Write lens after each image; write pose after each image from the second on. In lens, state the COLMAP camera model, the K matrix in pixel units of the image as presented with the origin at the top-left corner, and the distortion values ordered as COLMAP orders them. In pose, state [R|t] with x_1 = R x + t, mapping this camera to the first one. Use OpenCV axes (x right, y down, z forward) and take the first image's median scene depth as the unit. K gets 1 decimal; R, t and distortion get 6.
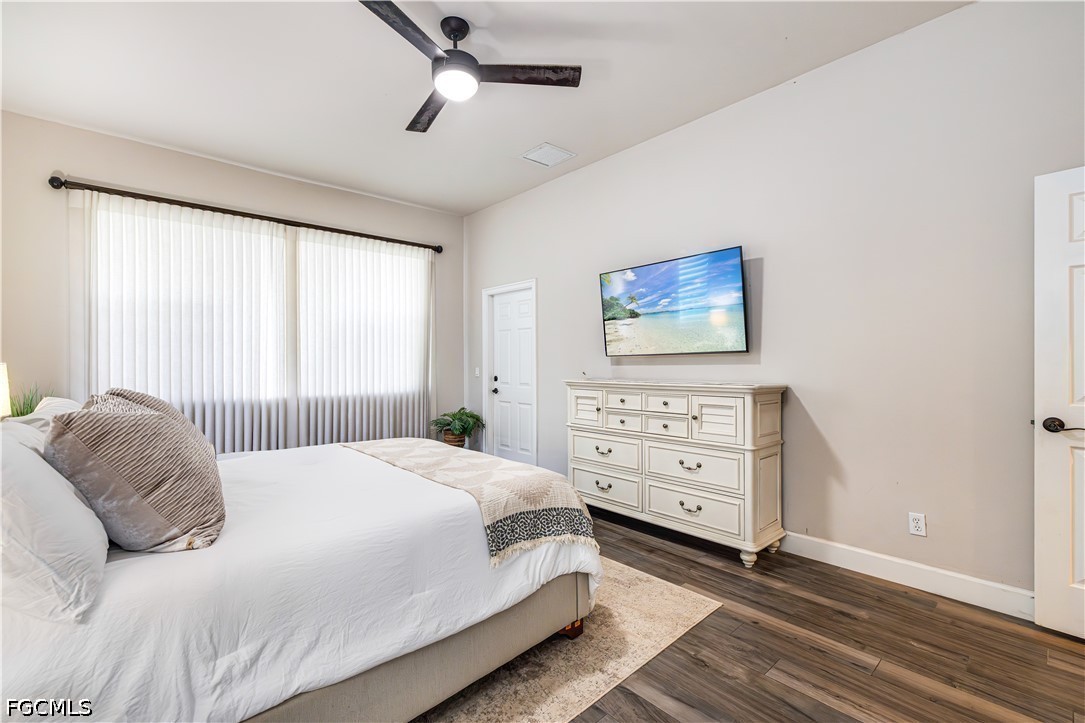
lens RADIAL K [[472.9, 0, 547.3], [0, 472.9, 364.0], [0, 0, 1]] dist [-0.000732, -0.000218]
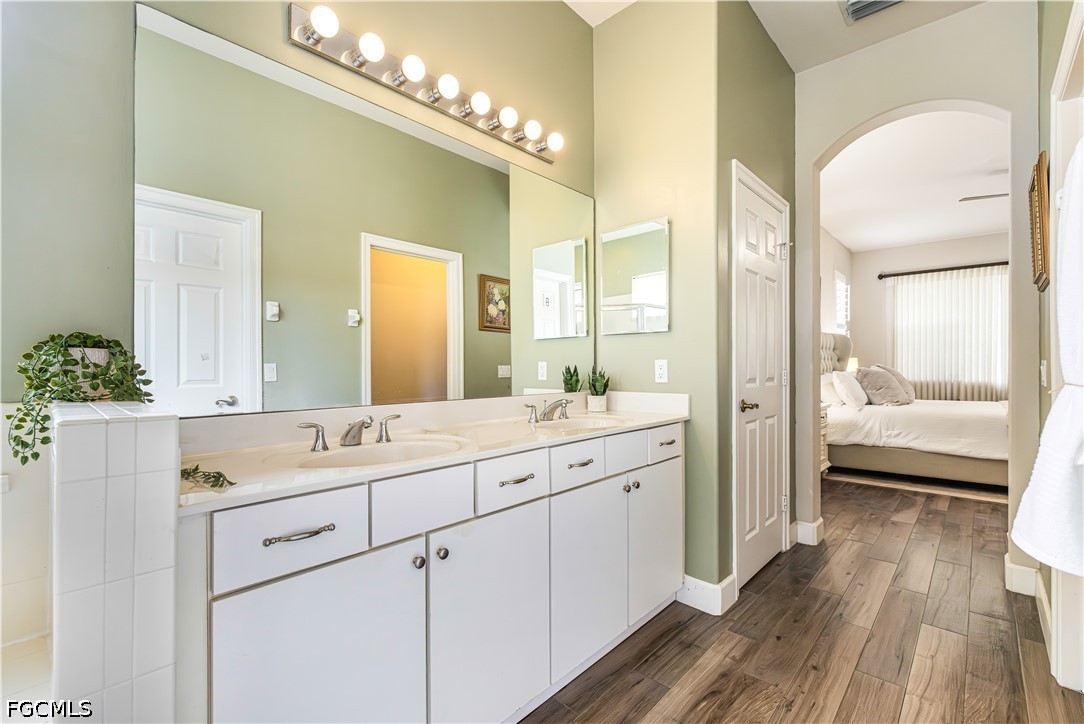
lens RADIAL K [[472.4, 0, 539.7], [0, 472.4, 362.4], [0, 0, 1]] dist [-0.000732, -0.000218]
pose [[0.076424, 0.001251, -0.997075, 1.855513], [0.003364, 0.999993, 0.001512, 0.020141], [0.997070, -0.003470, 0.076420, -1.359059]]
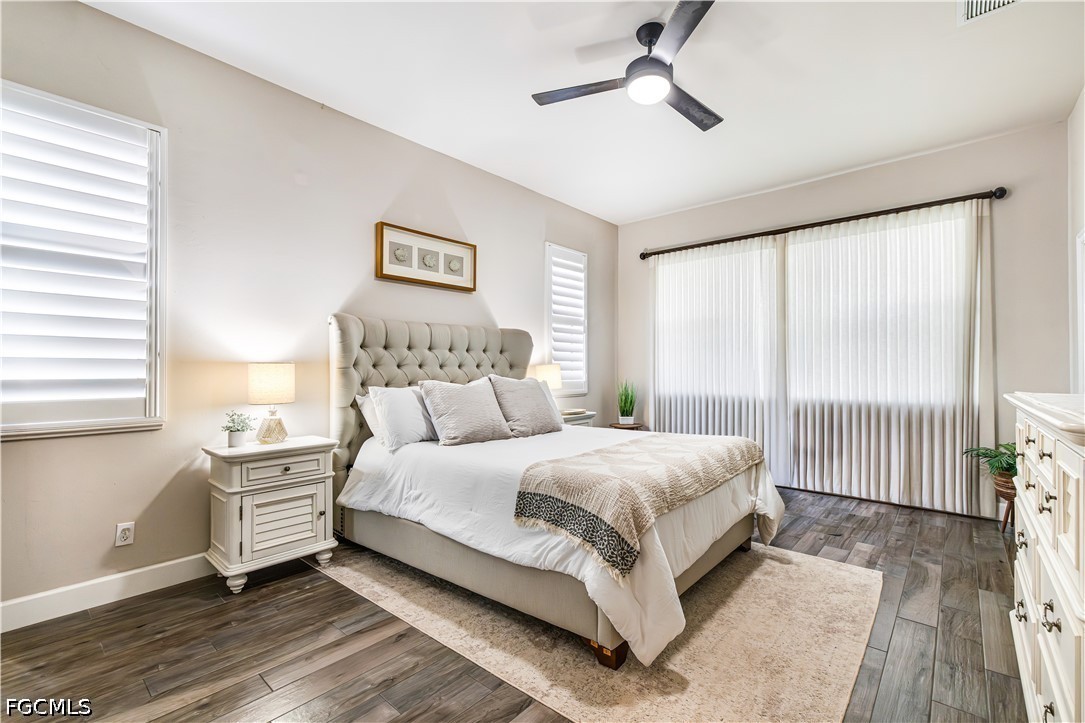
lens RADIAL K [[472.9, 0, 551.1], [0, 472.9, 363.3], [0, 0, 1]] dist [-0.000732, -0.000218]
pose [[0.123033, -0.001169, -0.992402, 1.012881], [-0.007524, 0.999969, -0.002110, 0.006558], [0.992374, 0.007726, 0.123020, 0.843133]]
